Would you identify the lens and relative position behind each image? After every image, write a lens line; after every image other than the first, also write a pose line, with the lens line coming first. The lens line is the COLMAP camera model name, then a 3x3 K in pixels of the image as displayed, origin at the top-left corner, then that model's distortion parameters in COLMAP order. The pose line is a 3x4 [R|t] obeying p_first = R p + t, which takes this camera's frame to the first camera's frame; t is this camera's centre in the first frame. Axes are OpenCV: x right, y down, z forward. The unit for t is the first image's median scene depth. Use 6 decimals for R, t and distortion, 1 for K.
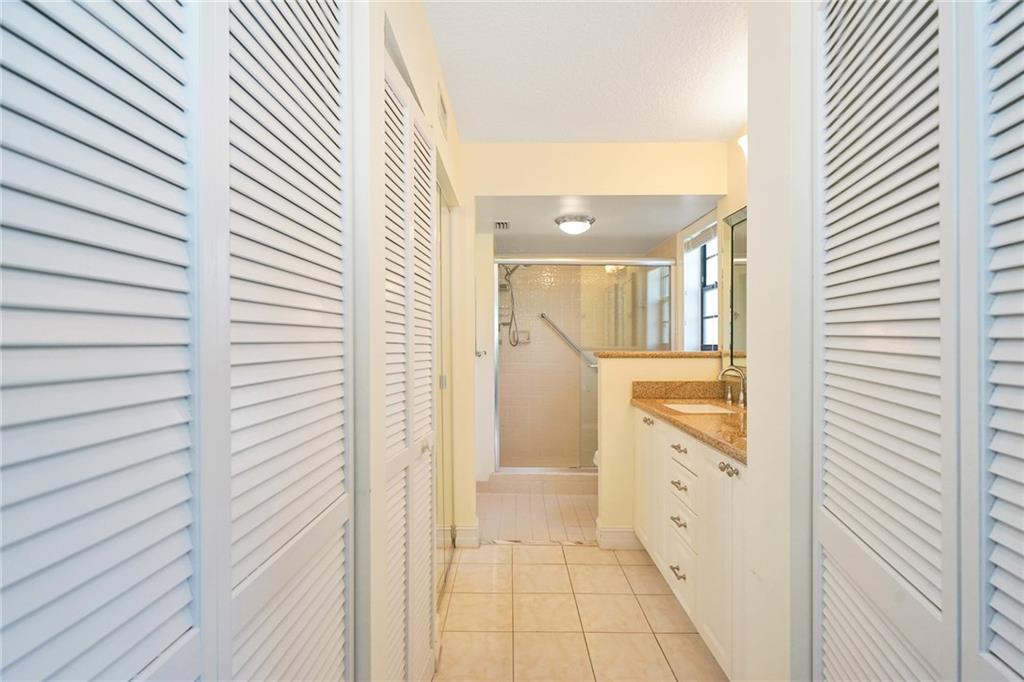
lens RADIAL K [[467.9, 0, 513.9], [0, 467.9, 341.6], [0, 0, 1]] dist [-0.001010, -0.000336]
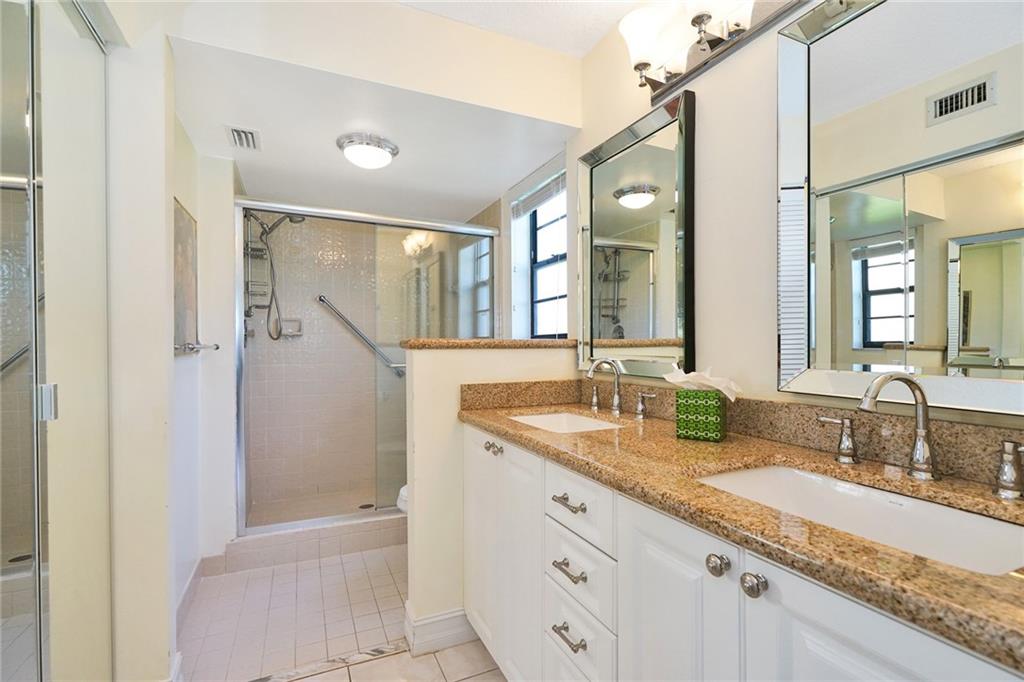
lens RADIAL K [[467.9, 0, 515.3], [0, 467.9, 346.3], [0, 0, 1]] dist [-0.001010, -0.000336]
pose [[0.905040, -0.004071, 0.425306, 0.036341], [0.002619, 0.999989, 0.003998, 0.023799], [-0.425318, -0.002504, 0.905041, 0.310071]]
